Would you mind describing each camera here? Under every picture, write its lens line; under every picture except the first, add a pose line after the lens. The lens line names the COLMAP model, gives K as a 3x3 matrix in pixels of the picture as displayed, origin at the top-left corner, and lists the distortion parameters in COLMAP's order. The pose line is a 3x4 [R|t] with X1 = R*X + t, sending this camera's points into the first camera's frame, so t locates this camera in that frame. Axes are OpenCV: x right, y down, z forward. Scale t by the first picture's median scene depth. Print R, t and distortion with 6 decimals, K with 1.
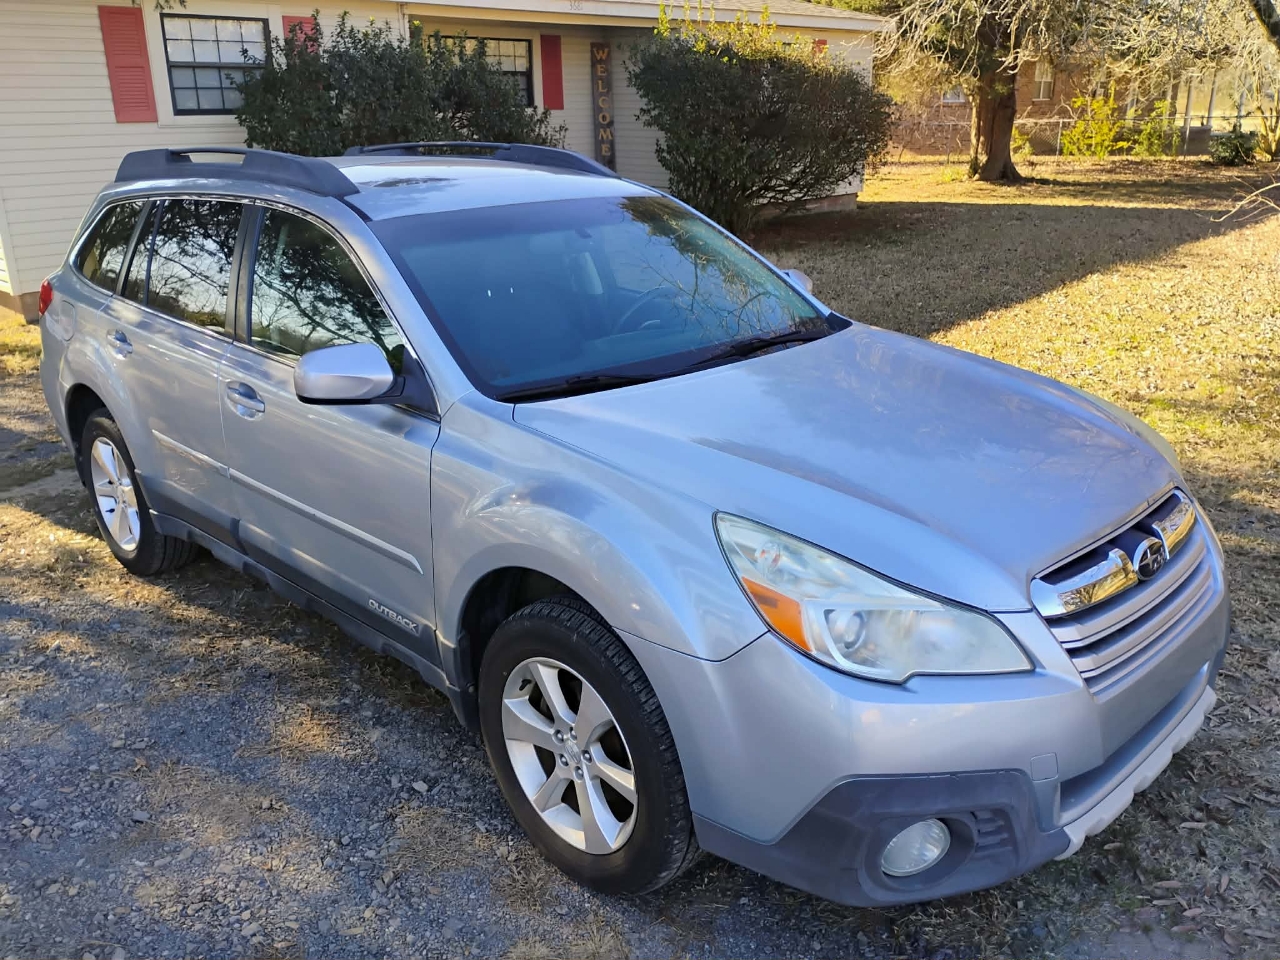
lens RADIAL K [[1040.2, 0, 632.1], [0, 1040.2, 478.1], [0, 0, 1]] dist [0.077962, -0.100671]
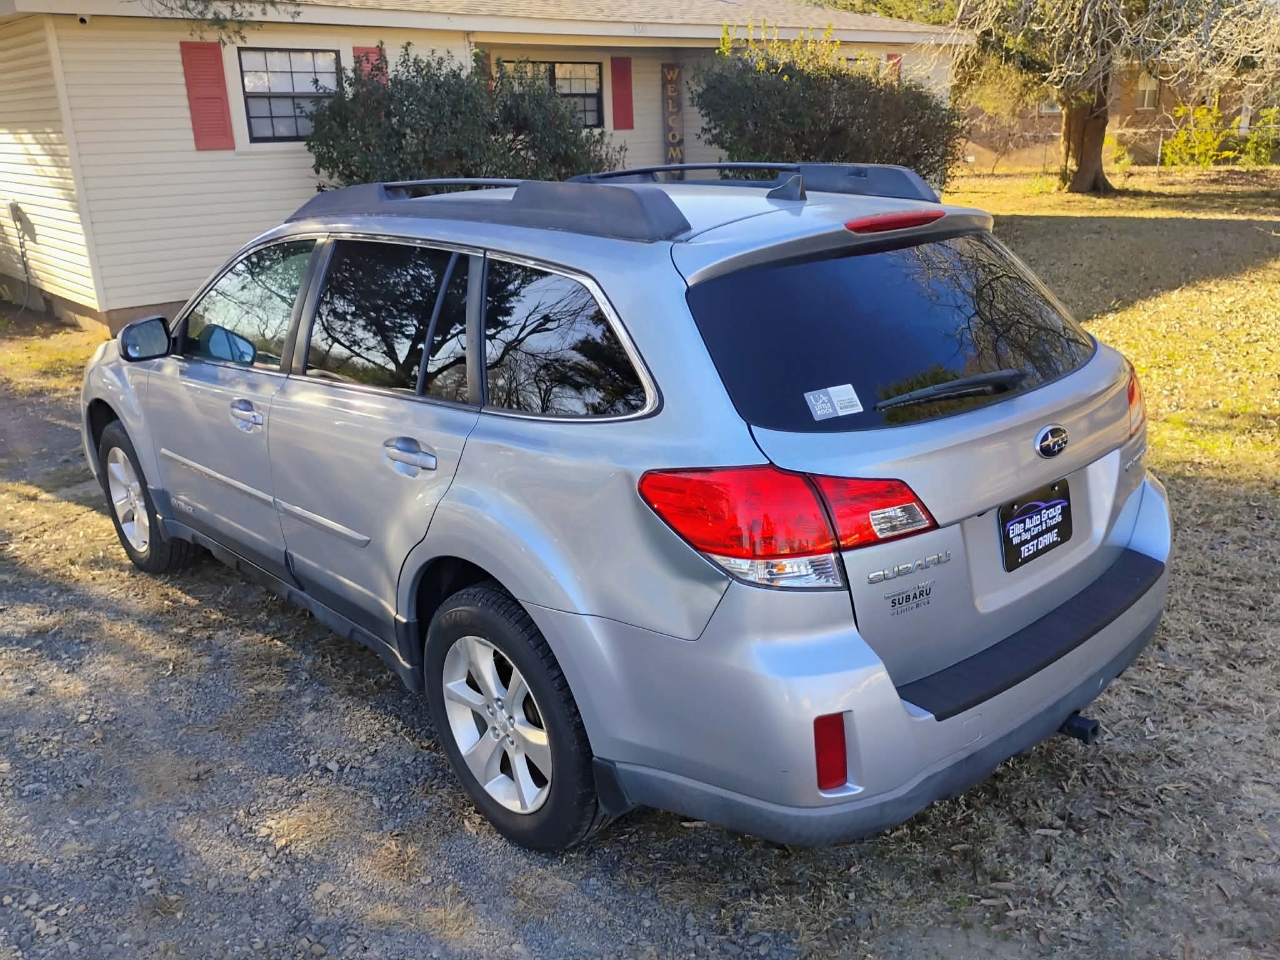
lens RADIAL K [[1040.2, 0, 632.1], [0, 1040.2, 478.1], [0, 0, 1]] dist [0.077962, -0.100671]
pose [[0.995316, 0.015093, -0.095495, 0.165227], [-0.016376, 0.999786, -0.012665, 0.003382], [0.095283, 0.014169, 0.995349, -0.046290]]
